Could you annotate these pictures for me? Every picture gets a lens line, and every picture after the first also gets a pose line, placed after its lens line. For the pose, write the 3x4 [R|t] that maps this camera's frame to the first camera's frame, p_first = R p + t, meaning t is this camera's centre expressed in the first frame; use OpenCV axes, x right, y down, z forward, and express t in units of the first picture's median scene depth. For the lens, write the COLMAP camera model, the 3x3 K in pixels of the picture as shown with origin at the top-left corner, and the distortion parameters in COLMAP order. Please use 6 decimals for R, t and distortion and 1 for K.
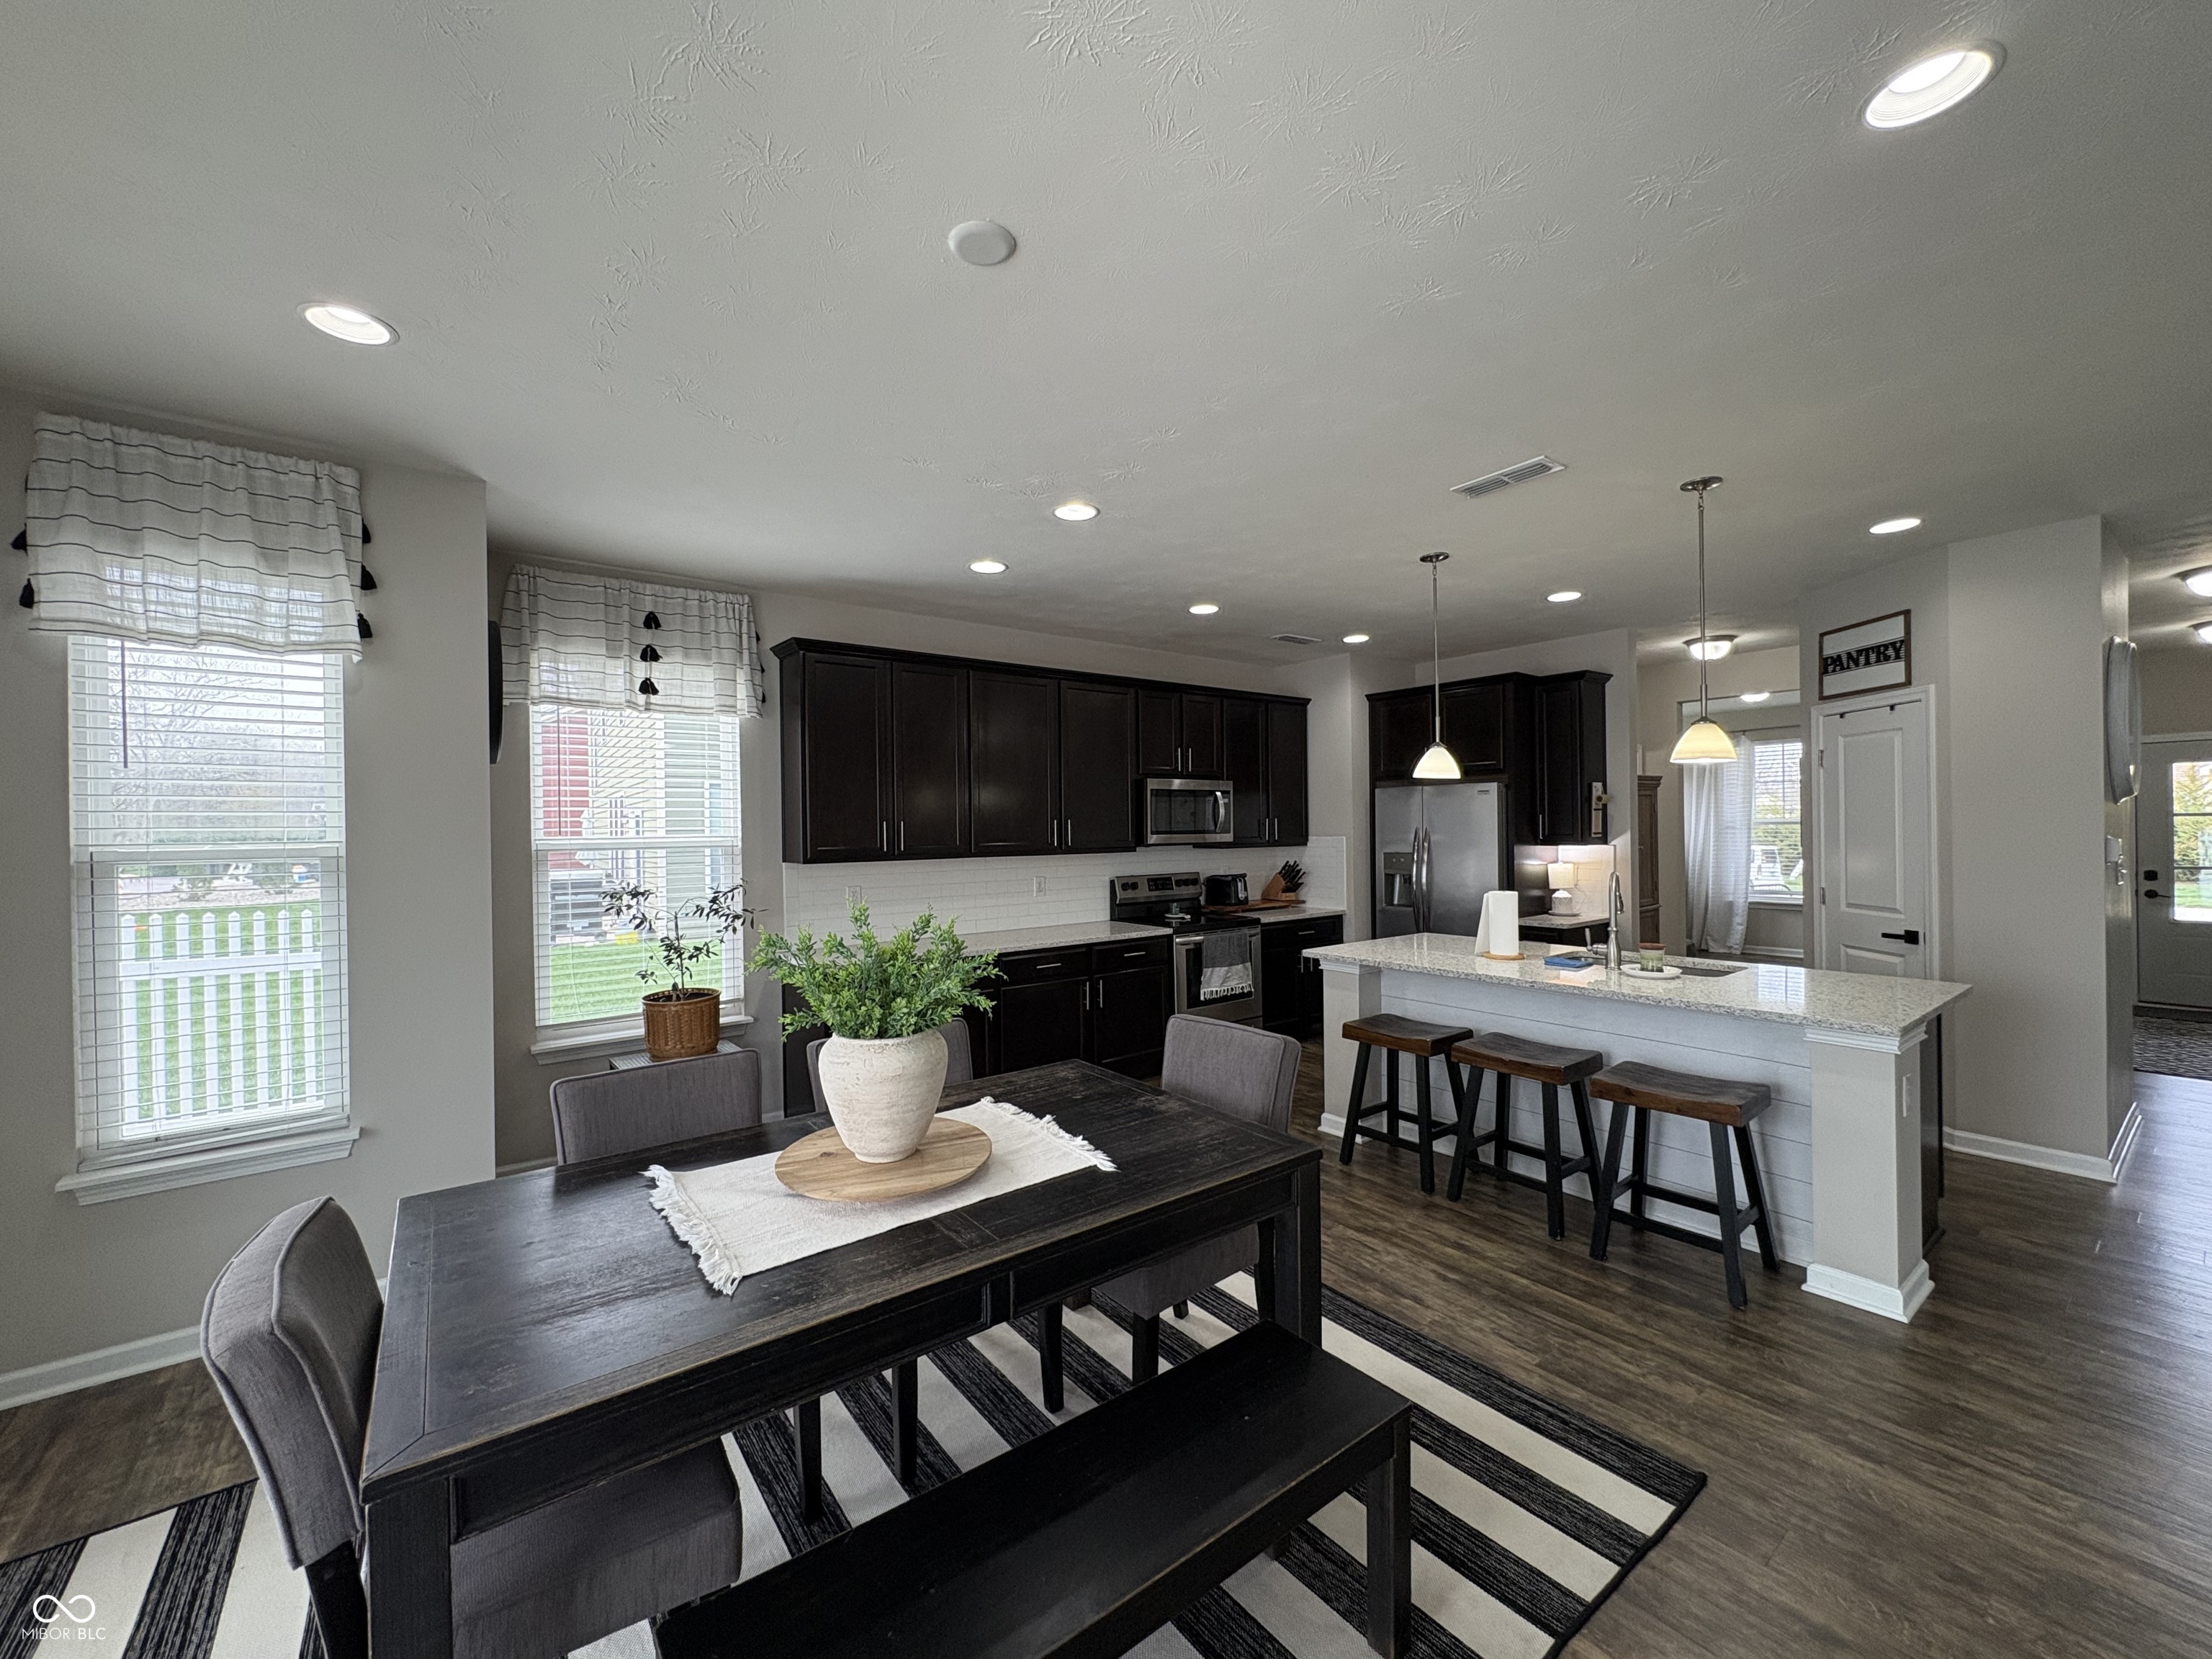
lens RADIAL K [[882.4, 0, 1106.1], [0, 882.4, 827.4], [0, 0, 1]] dist [0.000294, -0.000105]
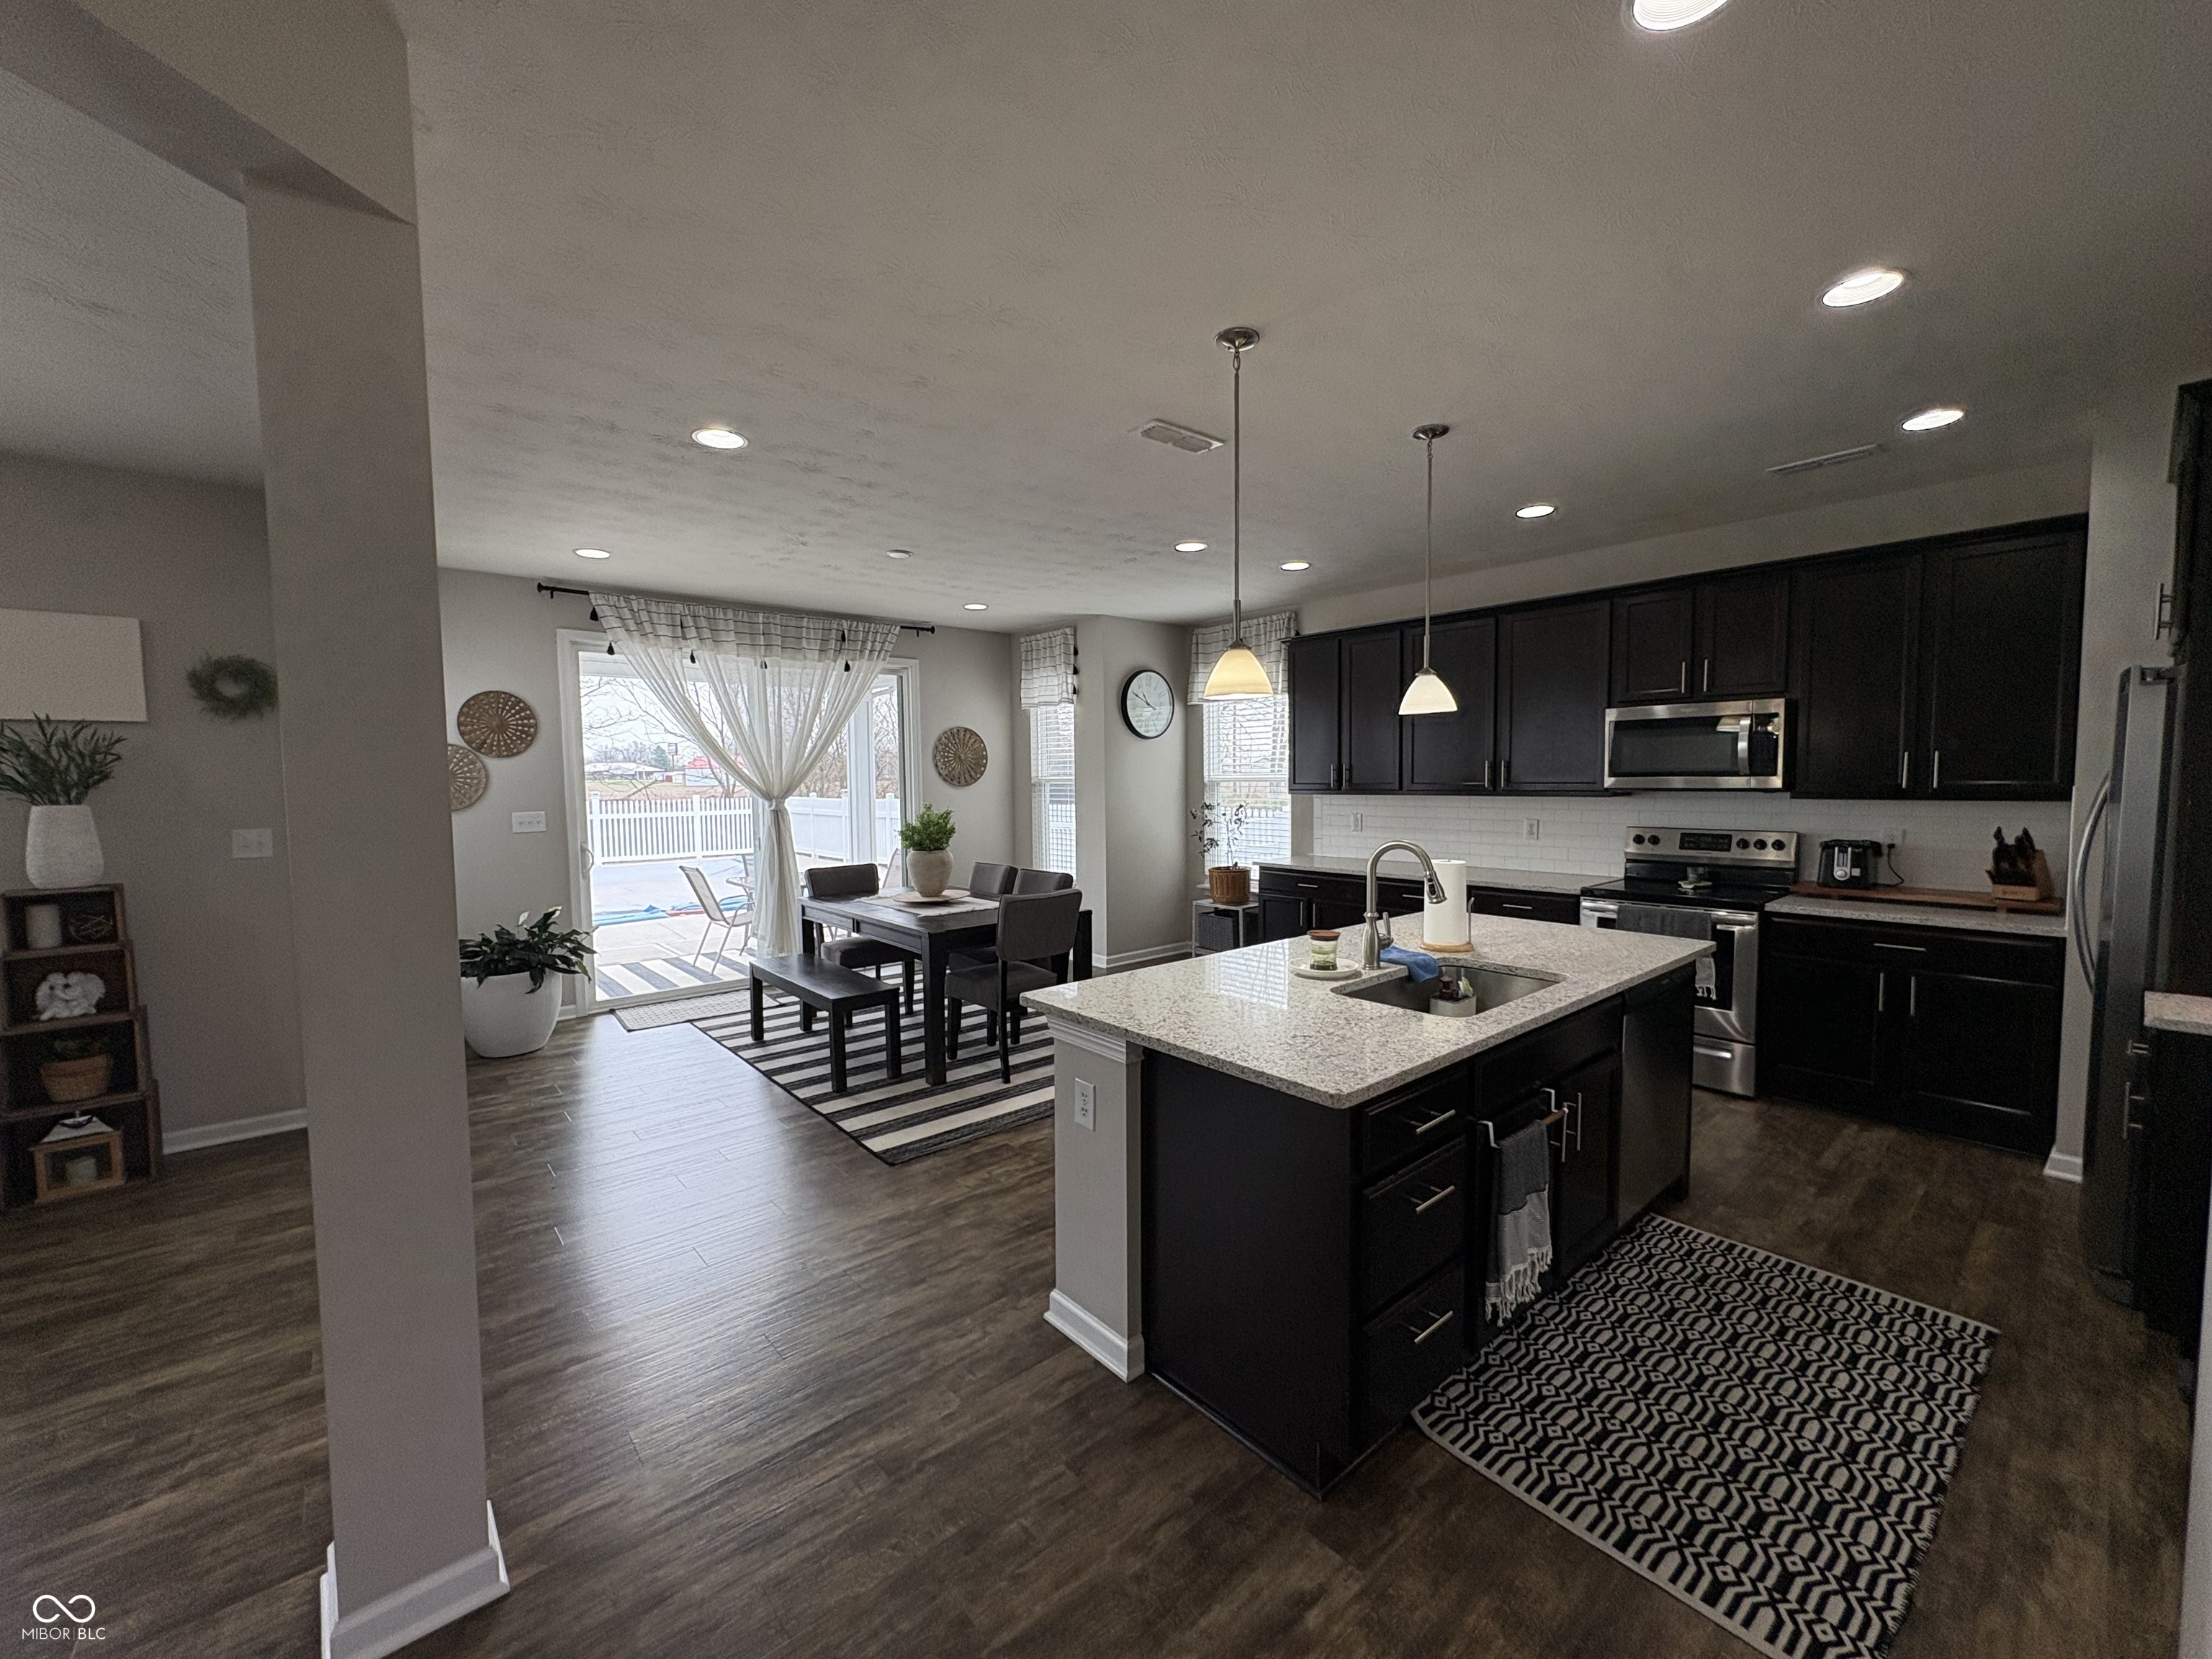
lens RADIAL K [[882.4, 0, 1107.6], [0, 882.4, 831.9], [0, 0, 1]] dist [0.000294, -0.000105]
pose [[0.056073, 0.076769, -0.995471, 1.115512], [0.012468, 0.996908, 0.077582, -0.013319], [0.998349, -0.016762, 0.054942, 0.634155]]
